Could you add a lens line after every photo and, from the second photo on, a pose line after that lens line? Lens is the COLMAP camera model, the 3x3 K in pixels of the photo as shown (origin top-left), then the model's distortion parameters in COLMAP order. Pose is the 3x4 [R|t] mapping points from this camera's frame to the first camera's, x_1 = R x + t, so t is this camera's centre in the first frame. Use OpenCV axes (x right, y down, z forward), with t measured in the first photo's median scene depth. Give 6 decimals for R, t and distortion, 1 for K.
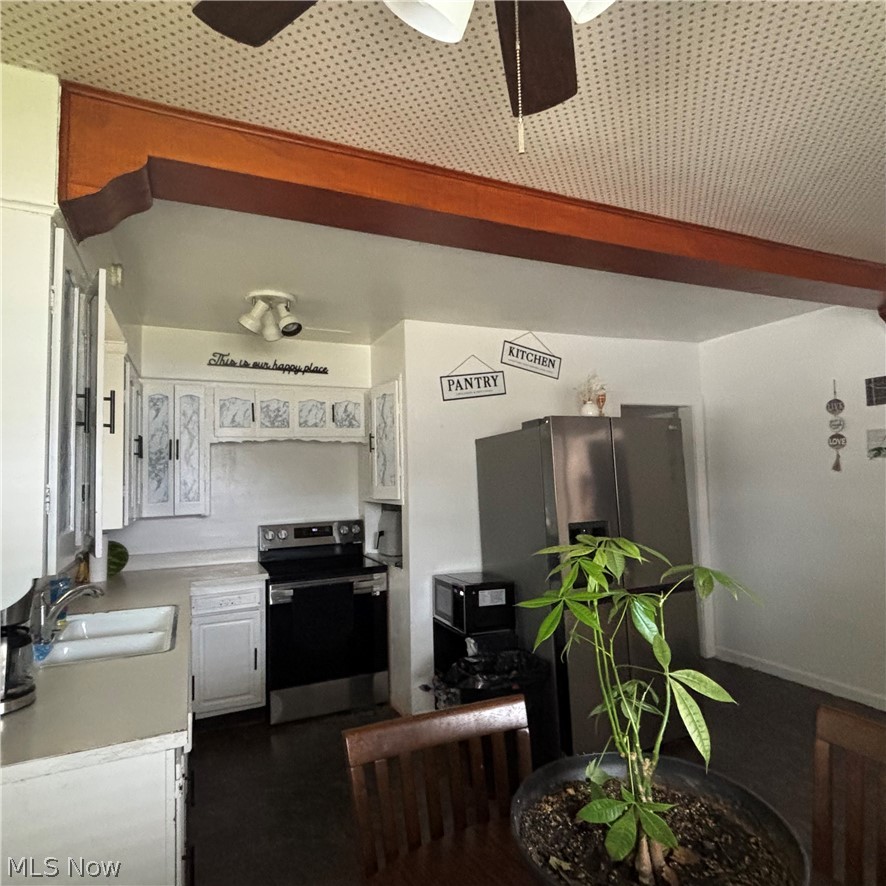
lens RADIAL K [[550.9, 0, 442.2], [0, 550.9, 439.6], [0, 0, 1]] dist [0.006272, -0.007176]
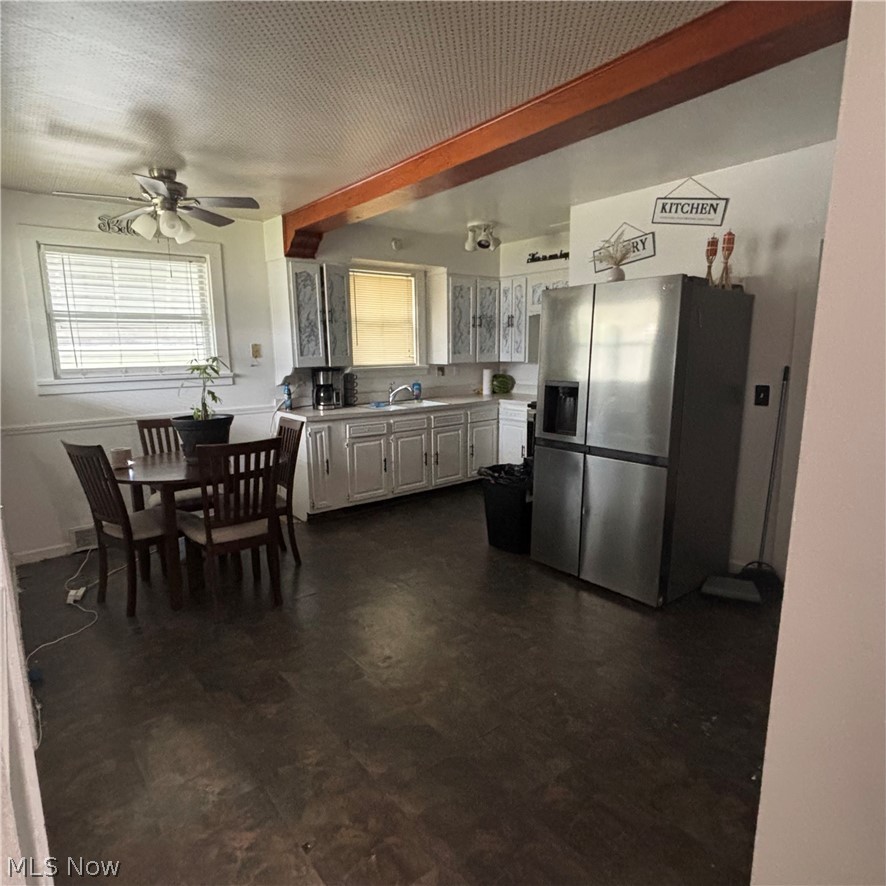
lens RADIAL K [[550.9, 0, 440.0], [0, 550.9, 449.2], [0, 0, 1]] dist [0.006272, -0.007176]
pose [[0.248020, 0.199036, -0.948088, 1.031426], [0.062073, 0.973390, 0.220586, 0.014194], [0.966764, -0.113560, 0.229066, 0.351090]]
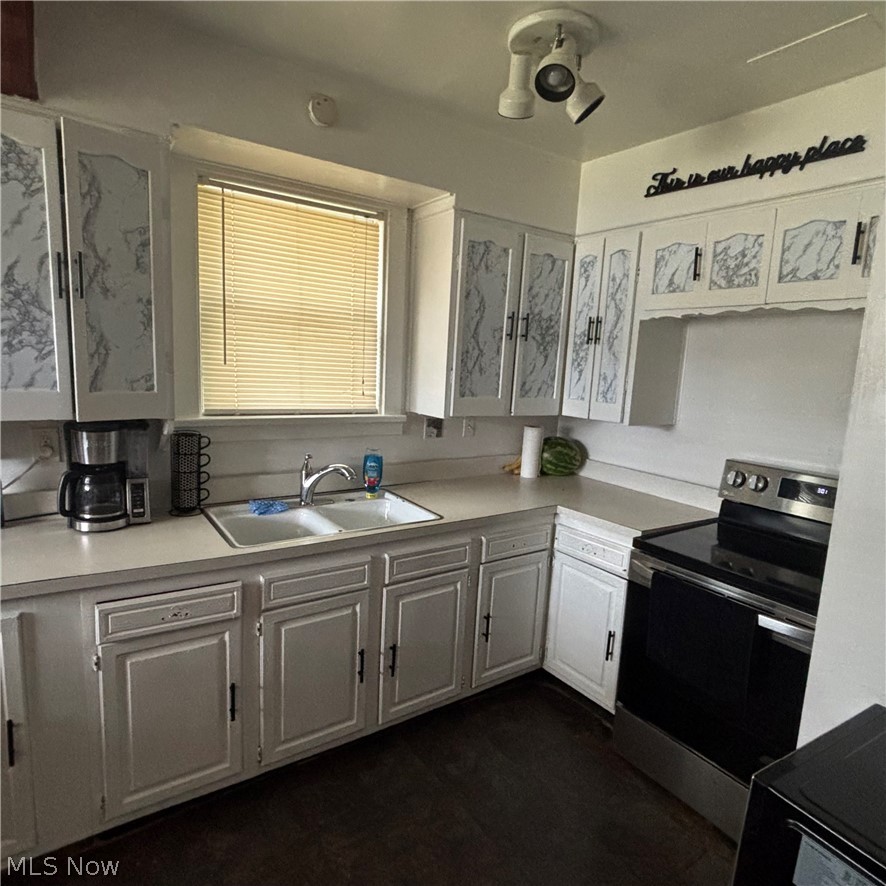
lens RADIAL K [[550.9, 0, 441.4], [0, 550.9, 442.2], [0, 0, 1]] dist [0.006272, -0.007176]
pose [[0.176287, 0.176614, -0.968365, 0.207644], [0.002670, 0.983682, 0.179894, 0.030145], [0.984335, -0.034299, 0.172939, 0.623511]]
